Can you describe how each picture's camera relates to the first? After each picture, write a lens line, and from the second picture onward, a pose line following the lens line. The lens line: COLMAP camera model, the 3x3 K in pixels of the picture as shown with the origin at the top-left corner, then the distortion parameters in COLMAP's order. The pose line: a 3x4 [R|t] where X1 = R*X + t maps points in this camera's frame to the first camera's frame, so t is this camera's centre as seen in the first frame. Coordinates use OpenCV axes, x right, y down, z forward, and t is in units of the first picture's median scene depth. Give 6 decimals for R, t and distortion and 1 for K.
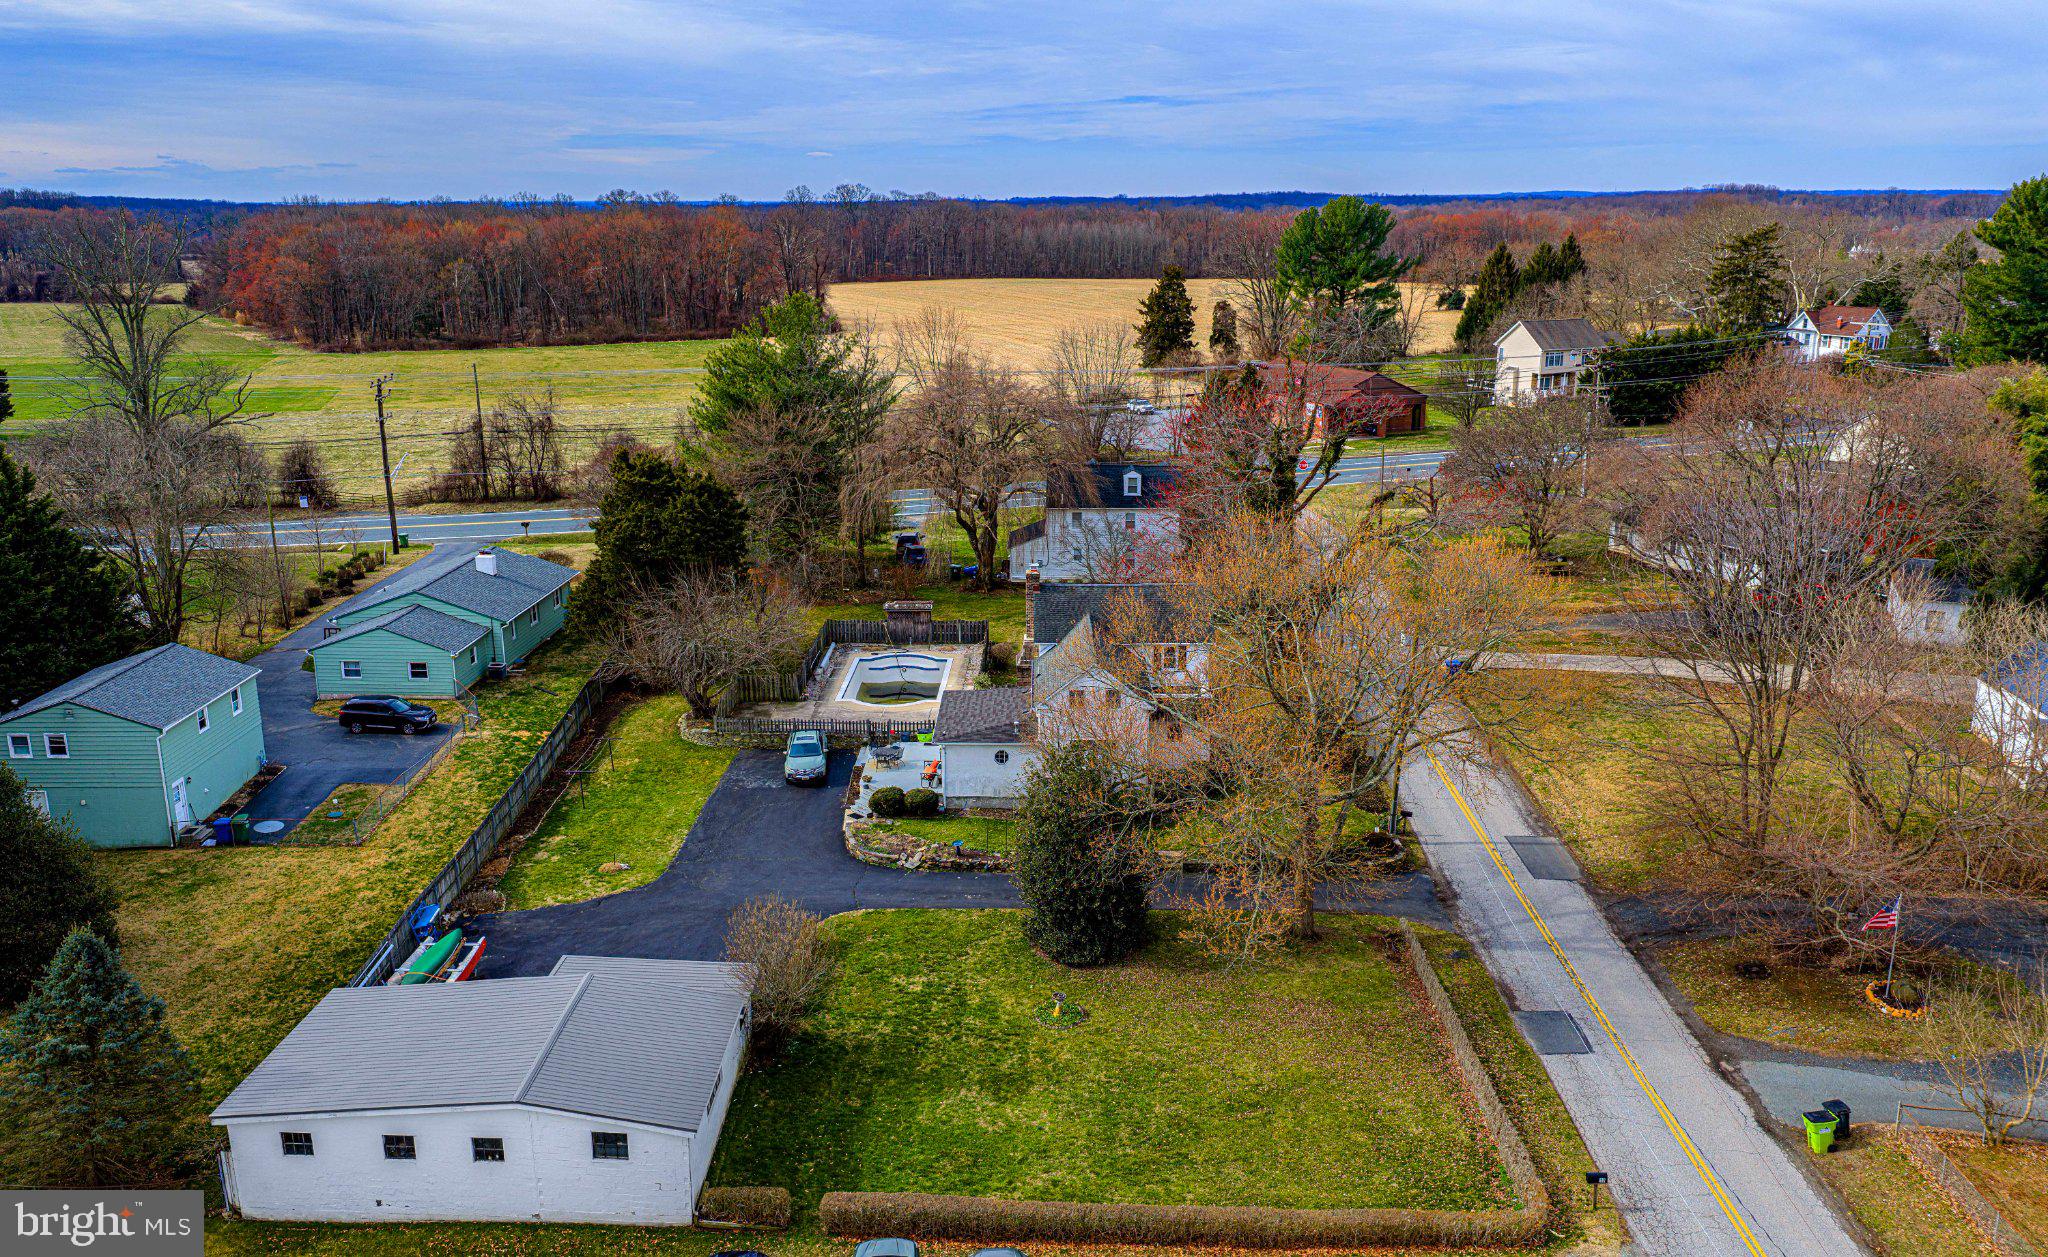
lens RADIAL K [[1708.2, 0, 1024.0], [0, 1708.2, 628.5], [0, 0, 1]] dist [0.012893, -0.006845]
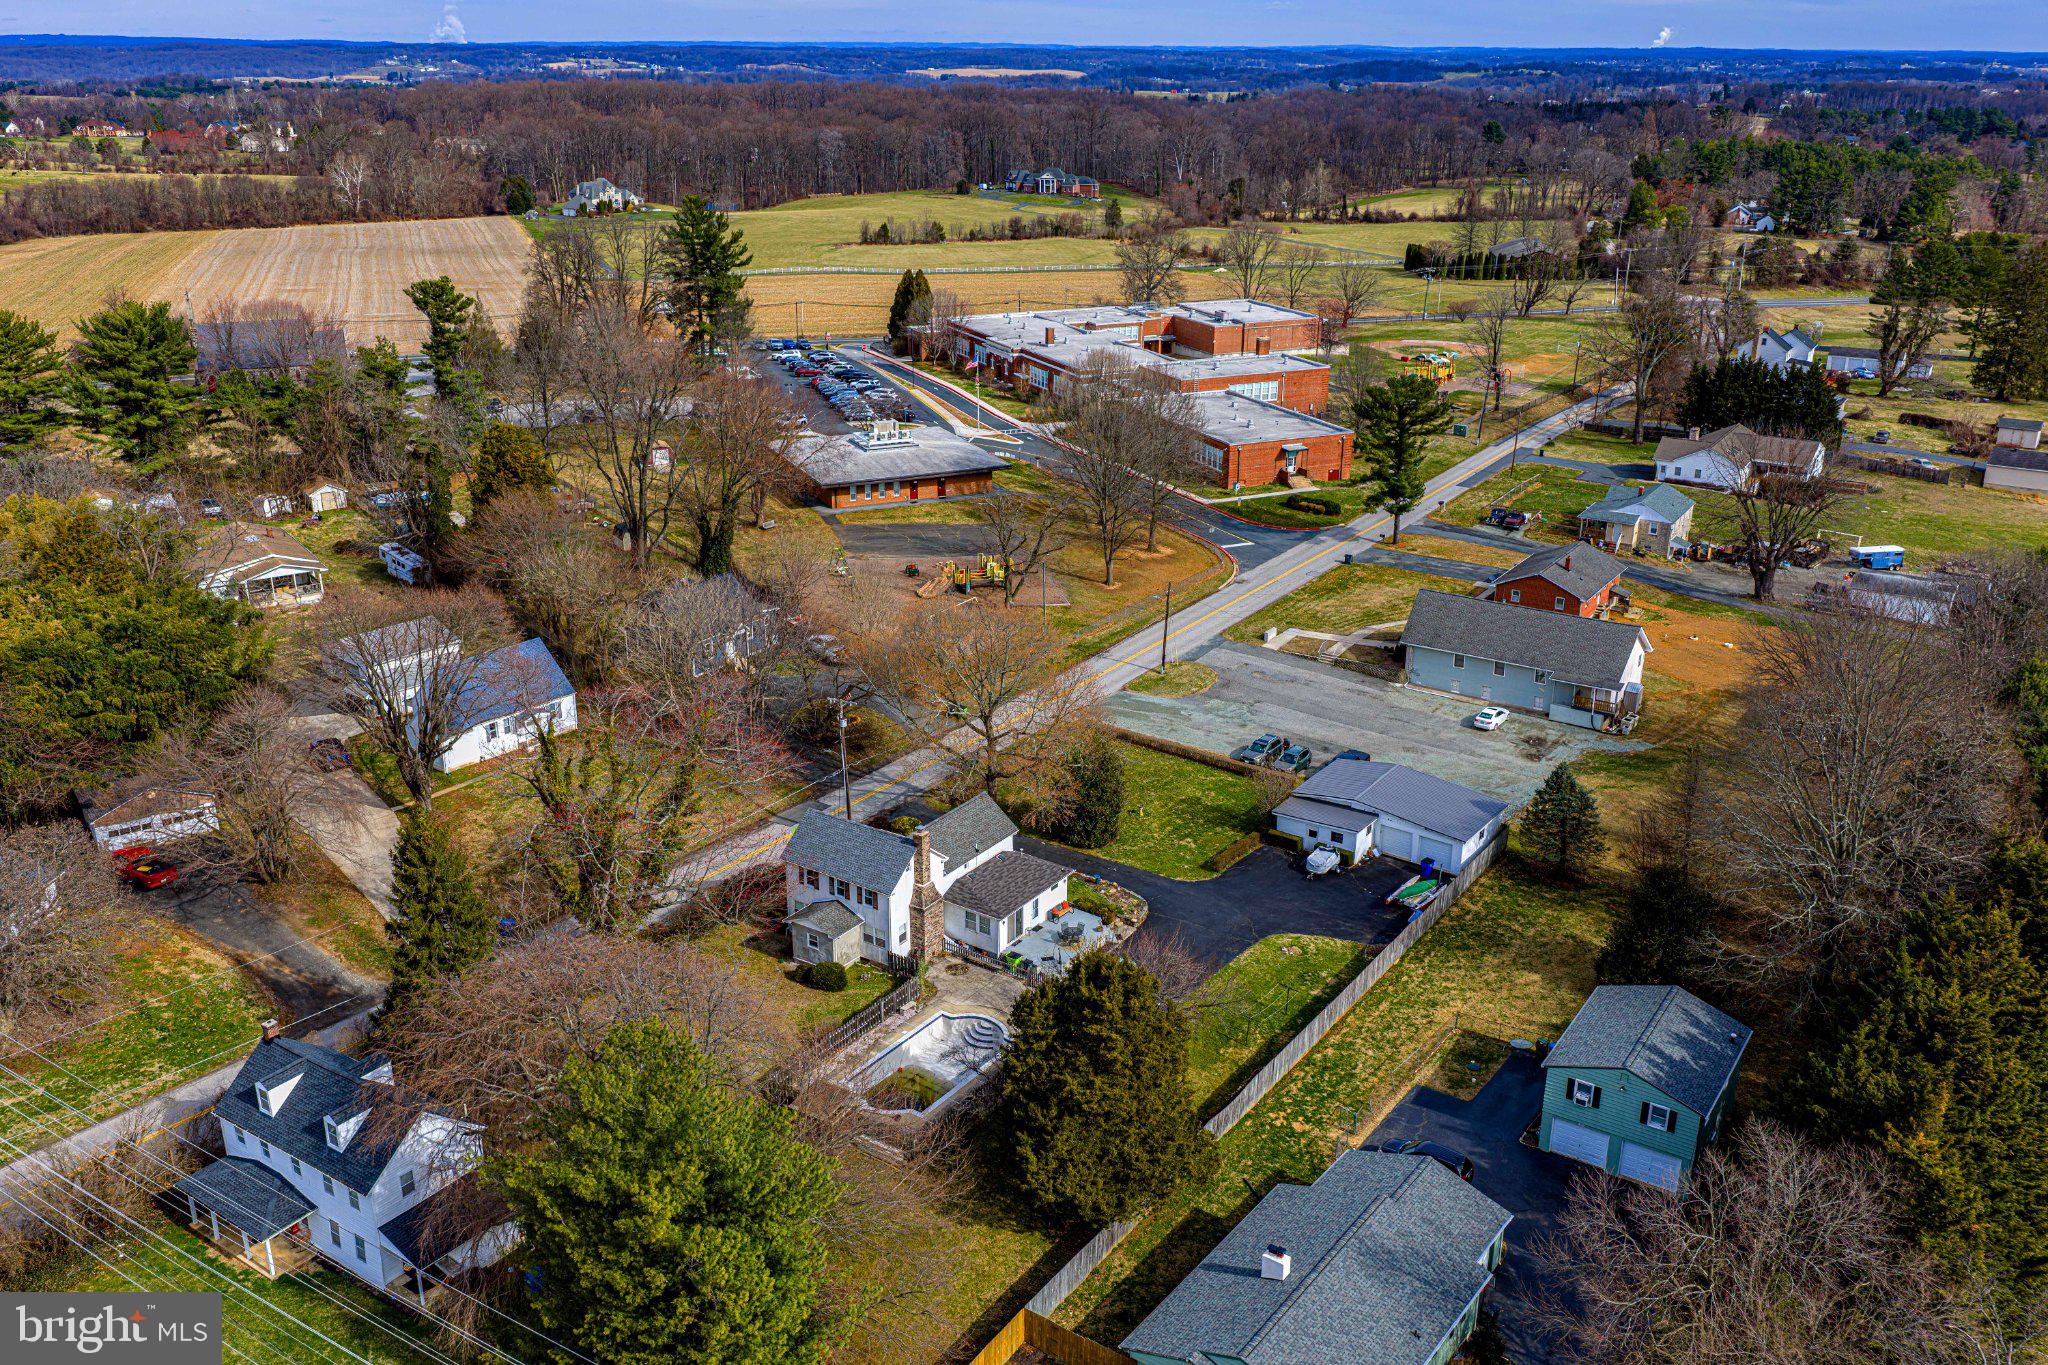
lens RADIAL K [[1711.9, 0, 1029.2], [0, 1711.9, 689.7], [0, 0, 1]] dist [0.015421, -0.023629]
pose [[-0.831395, -0.191698, 0.521569, -0.759306], [0.139525, 0.836526, 0.529864, -0.844626], [-0.537881, 0.513298, -0.668737, 1.938921]]
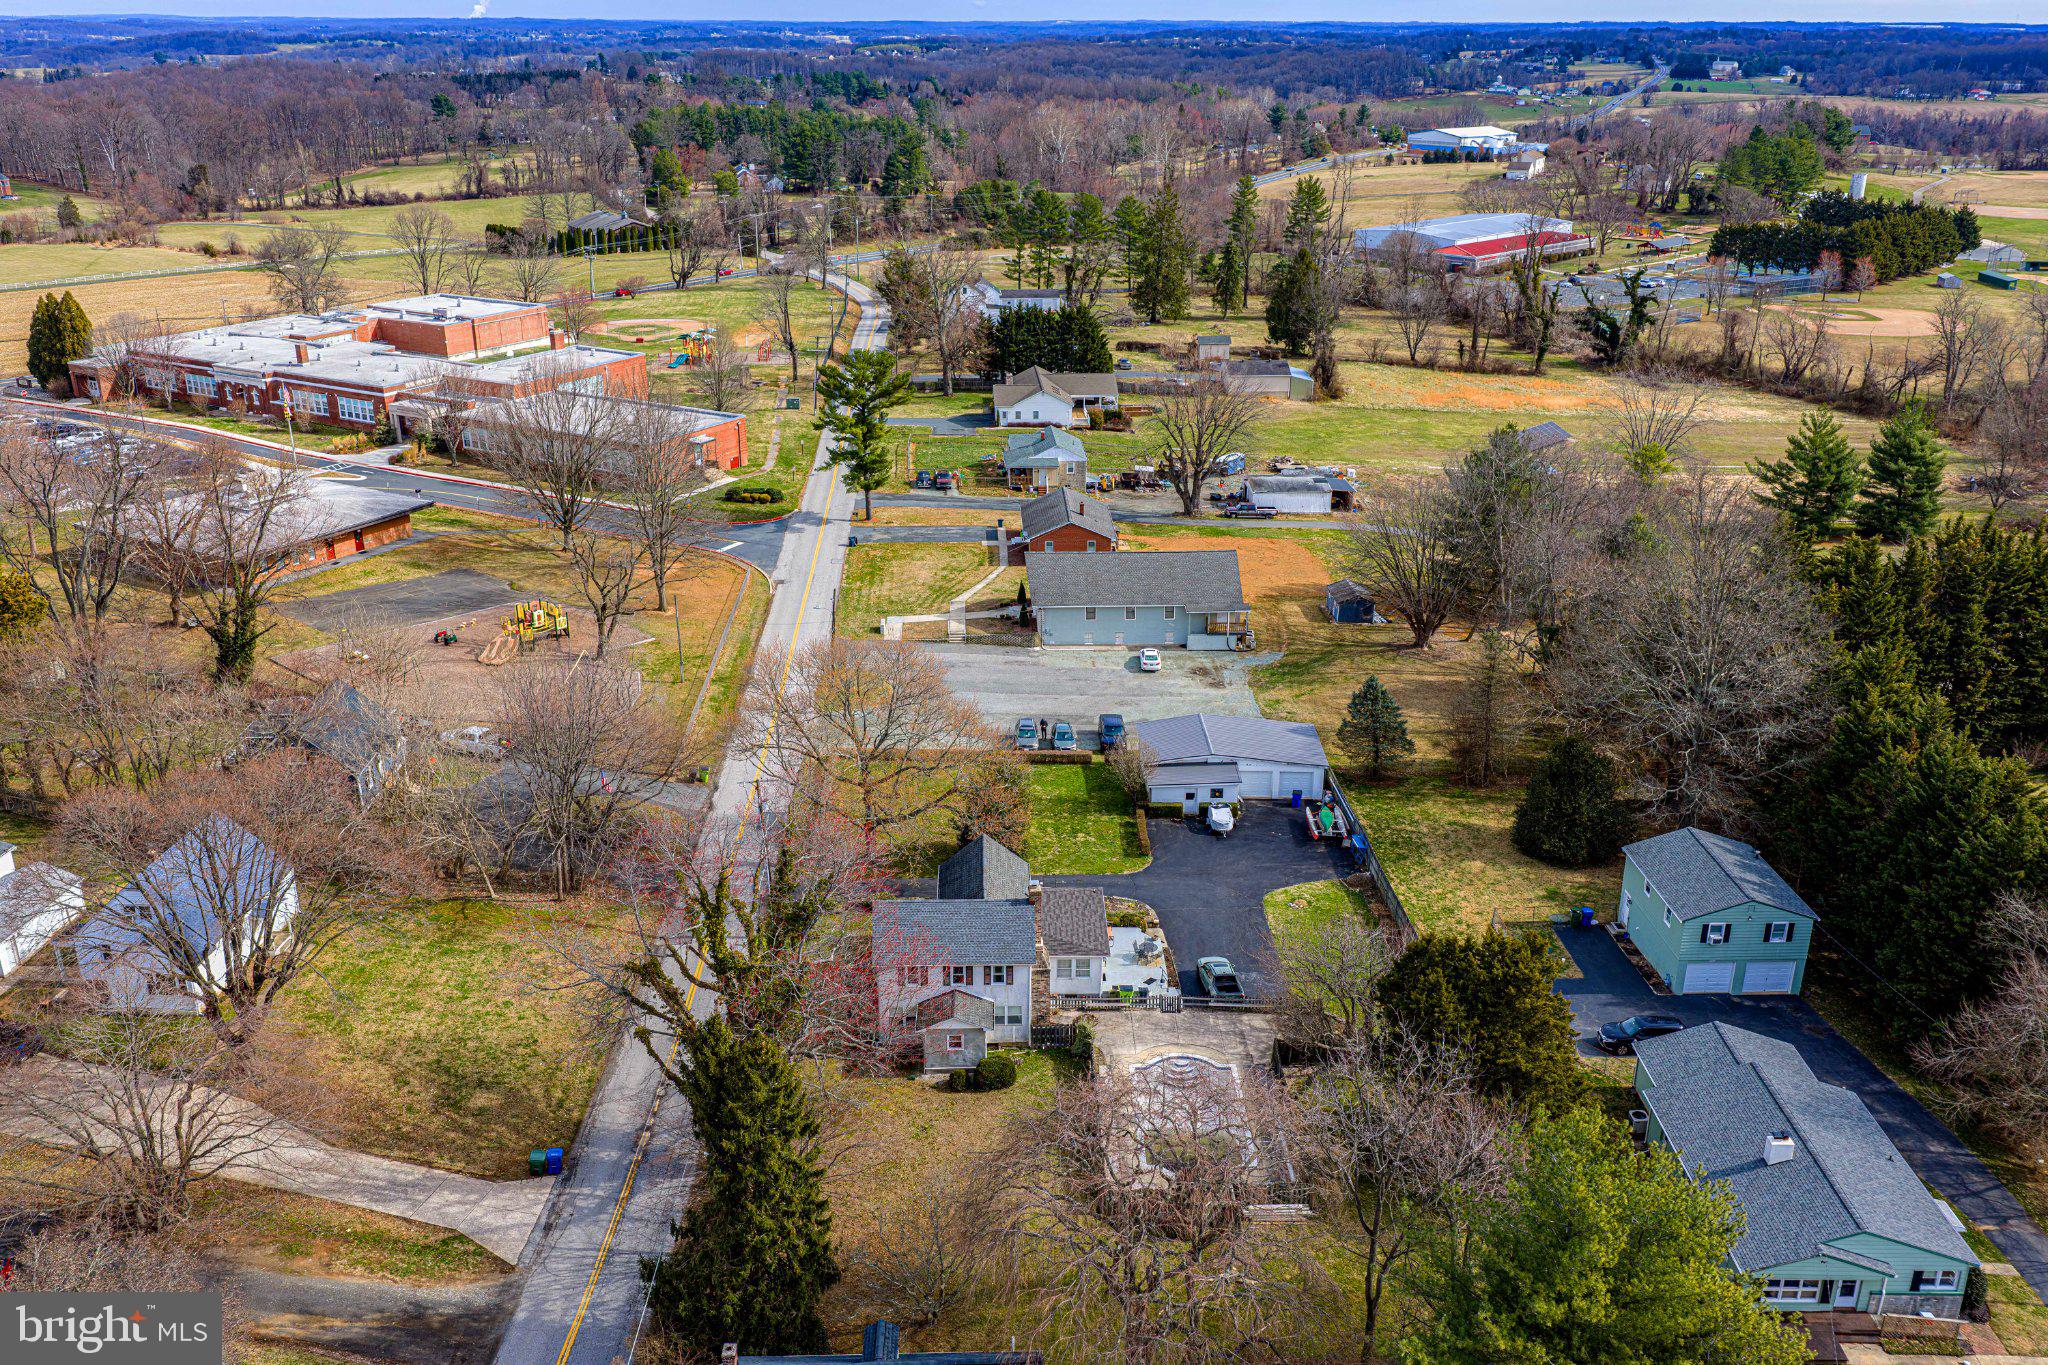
lens RADIAL K [[1711.9, 0, 1029.2], [0, 1711.9, 689.7], [0, 0, 1]] dist [0.015421, -0.023629]
pose [[-0.999398, 0.015783, -0.030904, 0.044810], [-0.005194, 0.812510, 0.582925, -0.879574], [0.034310, 0.582734, -0.811938, 2.056303]]
